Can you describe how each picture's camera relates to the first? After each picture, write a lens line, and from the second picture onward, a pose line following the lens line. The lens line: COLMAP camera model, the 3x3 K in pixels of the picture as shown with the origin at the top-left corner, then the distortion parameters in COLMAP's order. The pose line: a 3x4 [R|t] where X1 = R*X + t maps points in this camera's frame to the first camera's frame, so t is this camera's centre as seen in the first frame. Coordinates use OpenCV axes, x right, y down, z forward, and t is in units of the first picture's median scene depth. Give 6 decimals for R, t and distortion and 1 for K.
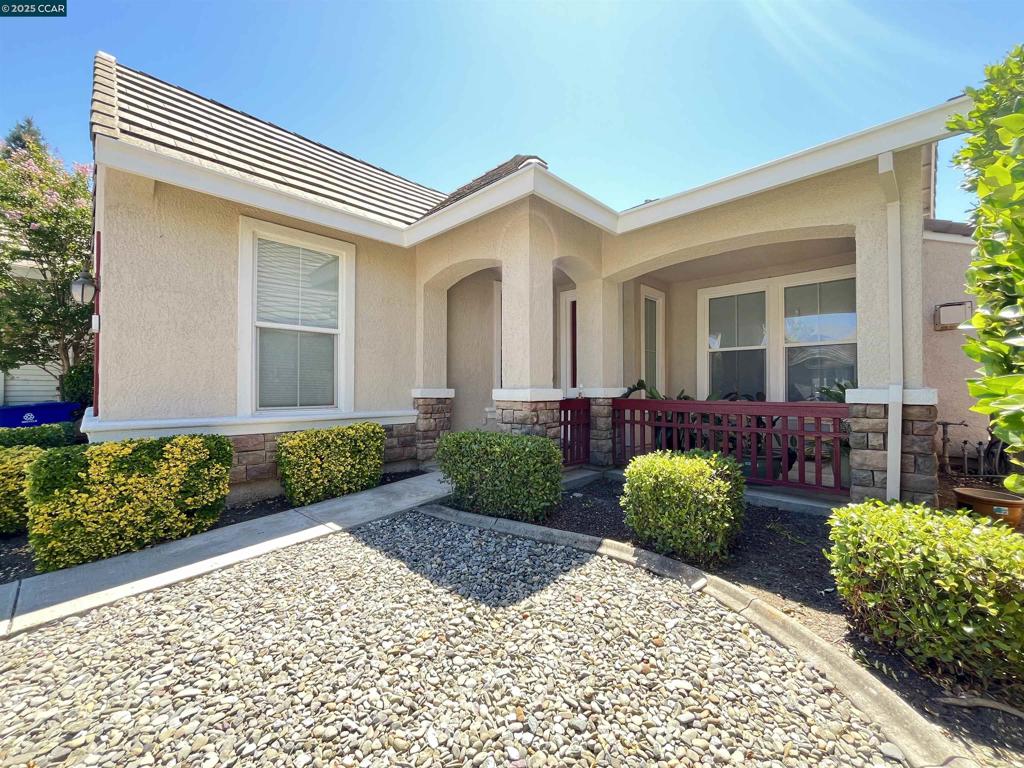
lens RADIAL K [[415.0, 0, 509.5], [0, 415.0, 379.8], [0, 0, 1]] dist [-0.003421, 0.000688]
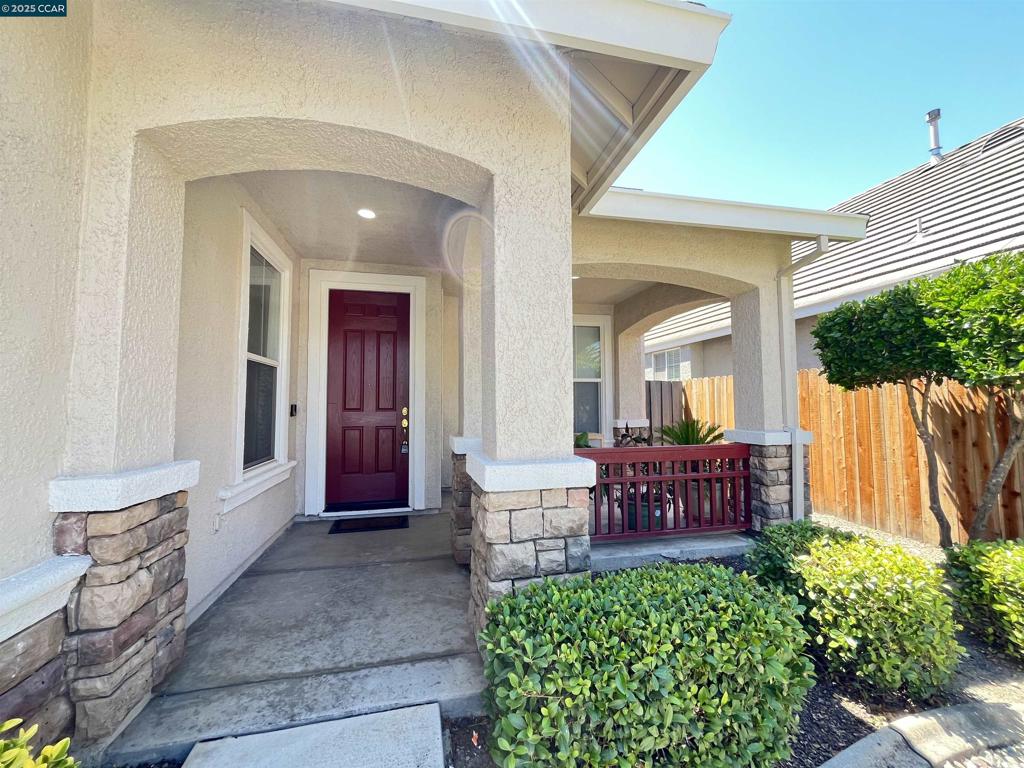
lens RADIAL K [[415.0, 0, 511.1], [0, 415.0, 390.2], [0, 0, 1]] dist [-0.003421, 0.000688]
pose [[0.552137, 0.025836, 0.833353, -0.384603], [-0.012667, 0.999664, -0.022600, -0.046021], [-0.833657, 0.001922, 0.552279, 0.772976]]
